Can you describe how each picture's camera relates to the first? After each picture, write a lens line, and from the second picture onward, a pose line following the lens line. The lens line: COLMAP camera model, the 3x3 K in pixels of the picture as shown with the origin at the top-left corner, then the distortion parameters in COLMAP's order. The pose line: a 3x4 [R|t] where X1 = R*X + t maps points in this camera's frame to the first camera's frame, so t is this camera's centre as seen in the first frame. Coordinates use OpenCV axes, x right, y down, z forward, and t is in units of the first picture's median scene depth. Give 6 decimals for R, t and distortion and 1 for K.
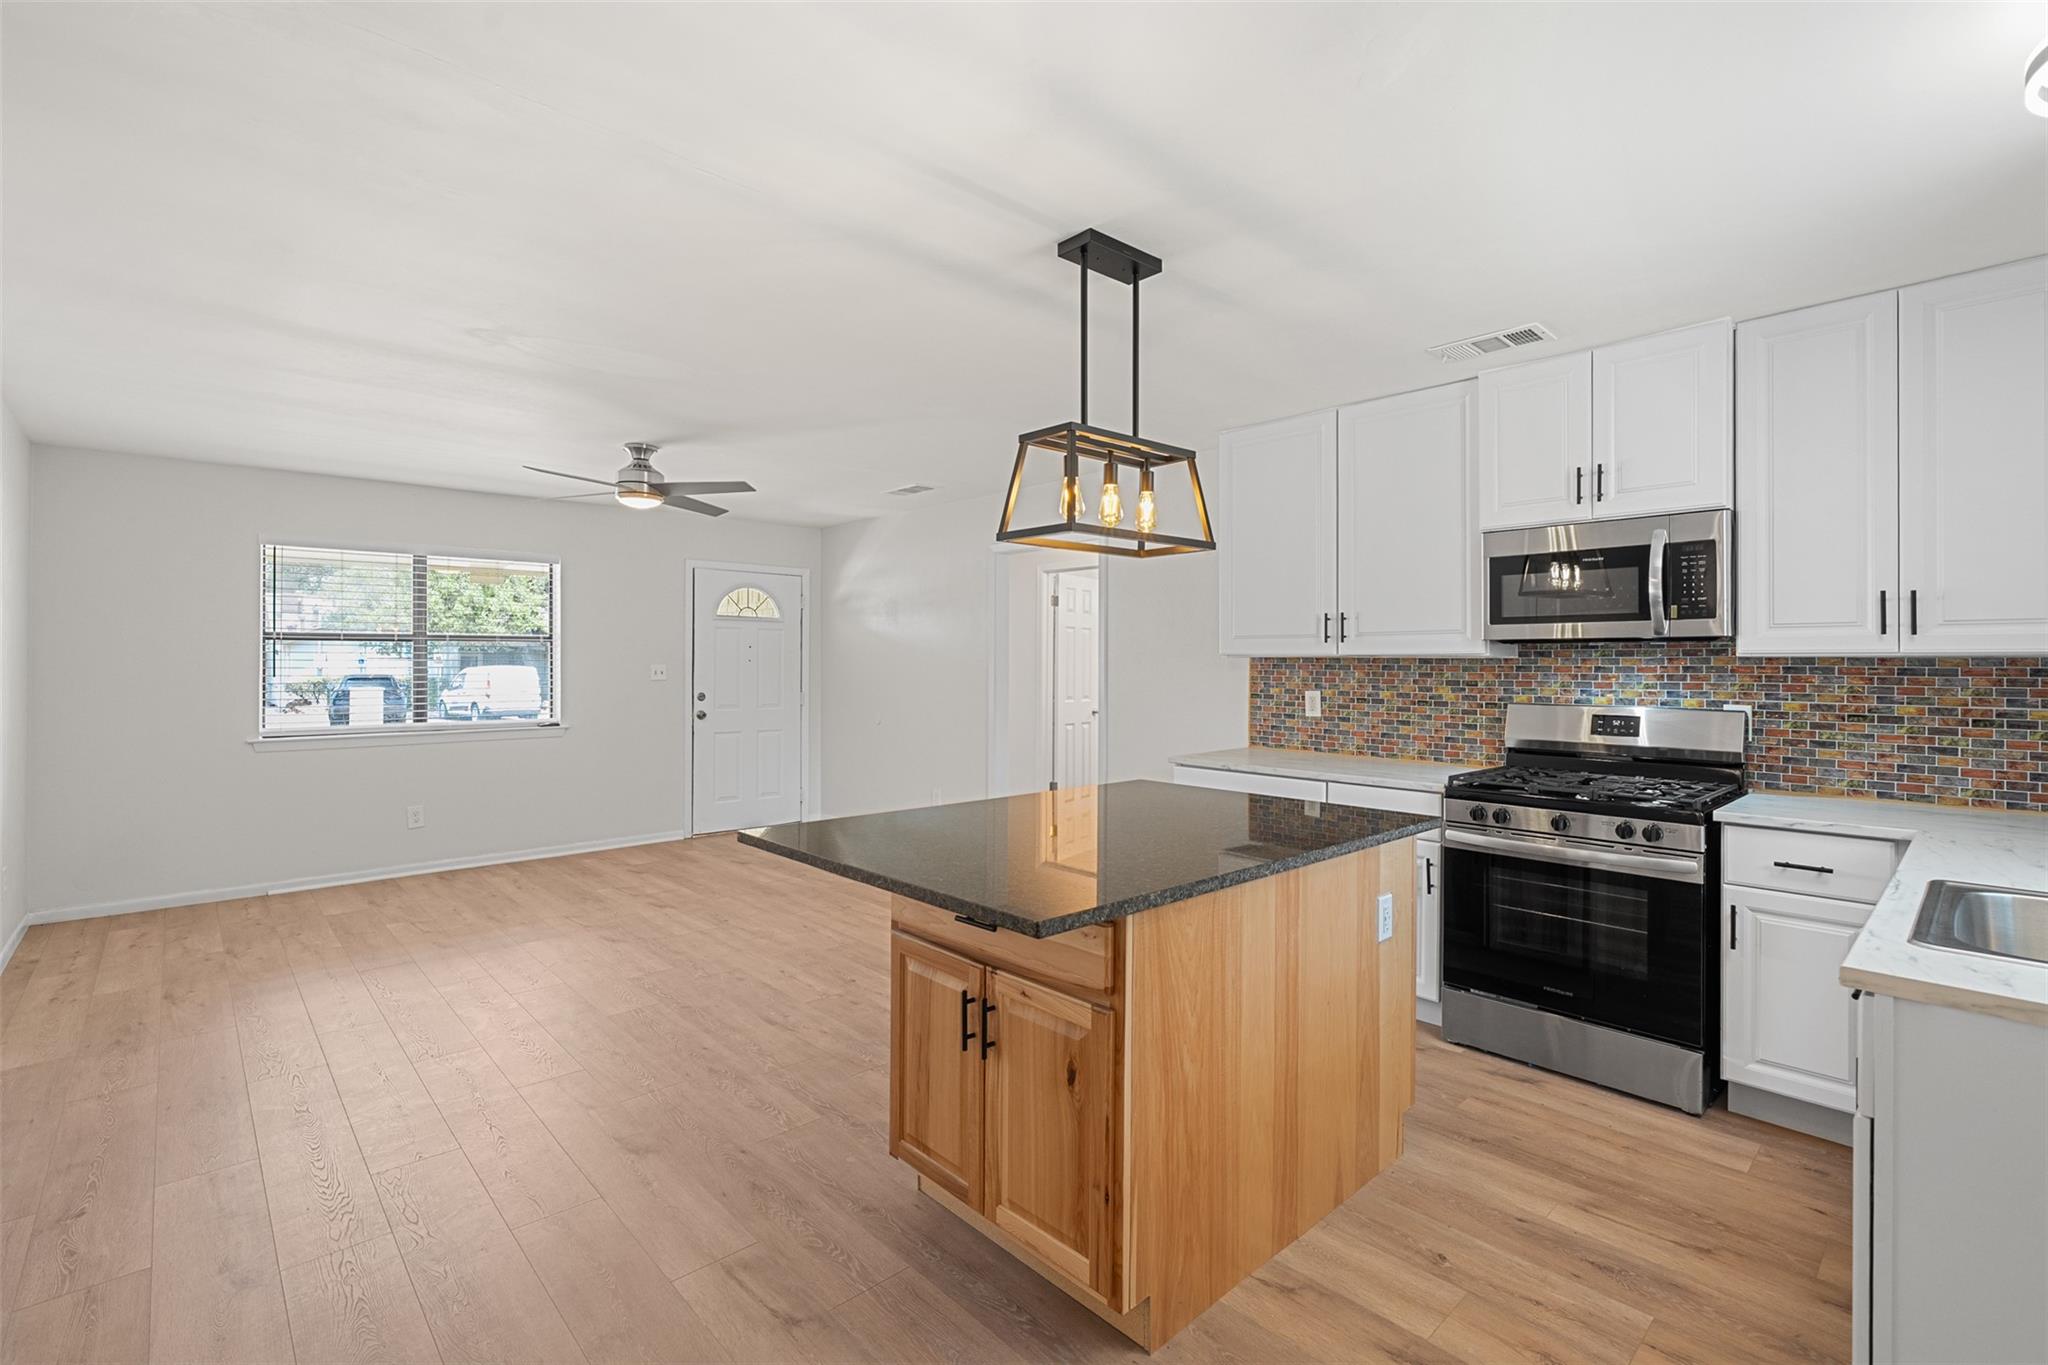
lens RADIAL K [[919.0, 0, 1026.9], [0, 919.0, 661.5], [0, 0, 1]] dist [-0.006736, 0.003423]
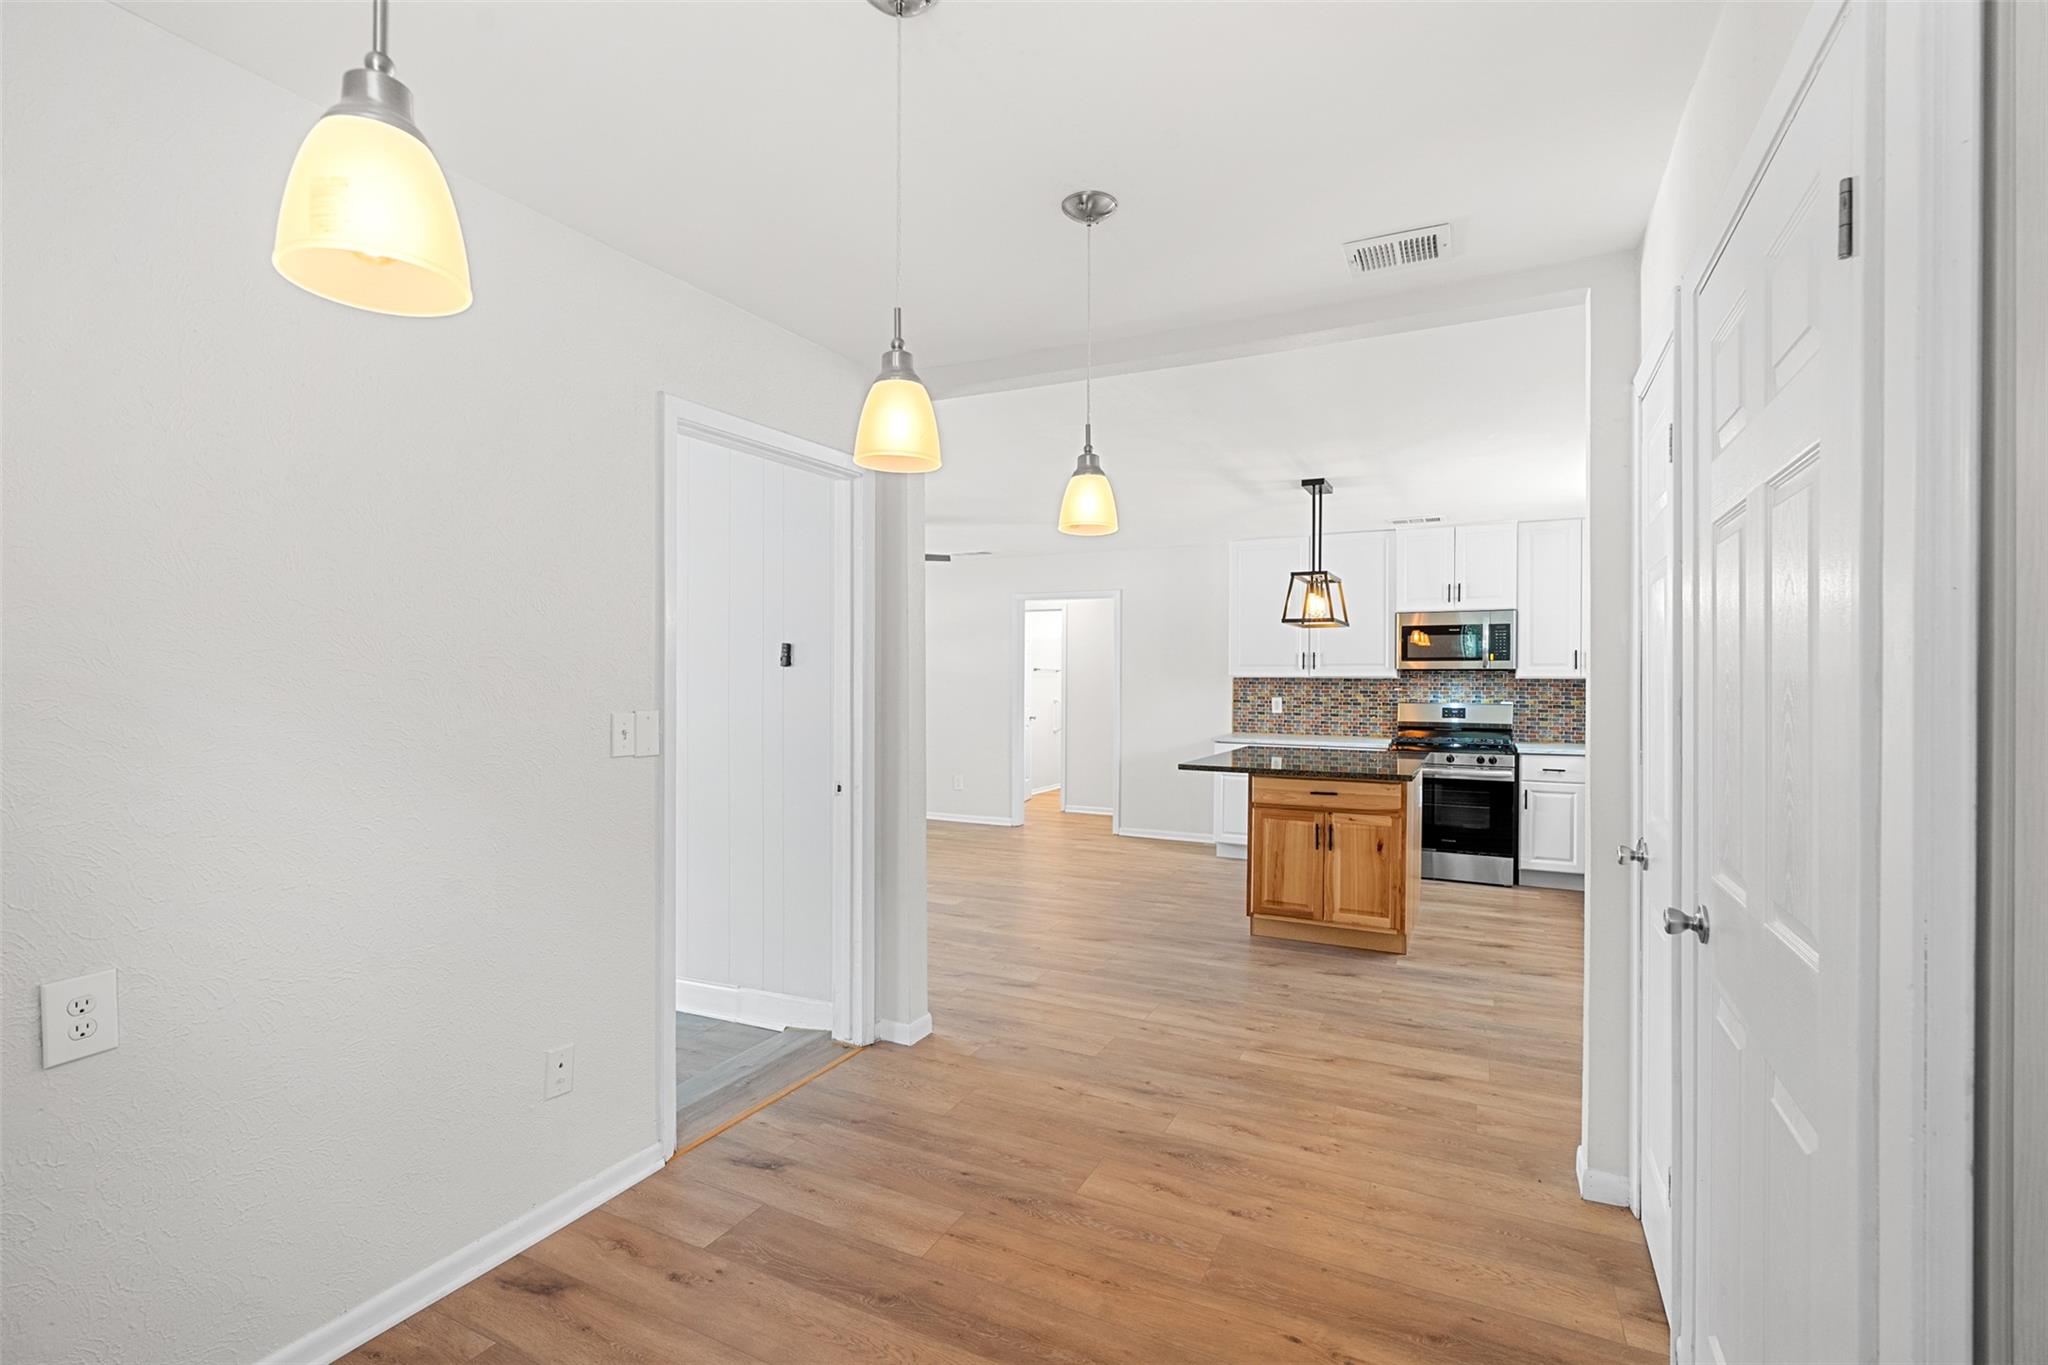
lens RADIAL K [[919.0, 0, 1027.0], [0, 919.0, 690.2], [0, 0, 1]] dist [-0.006736, 0.003423]
pose [[0.935802, -0.002854, 0.352516, -0.959162], [-0.001989, 0.999909, 0.013377, -0.003753], [-0.352522, -0.013220, 0.935710, -0.549629]]
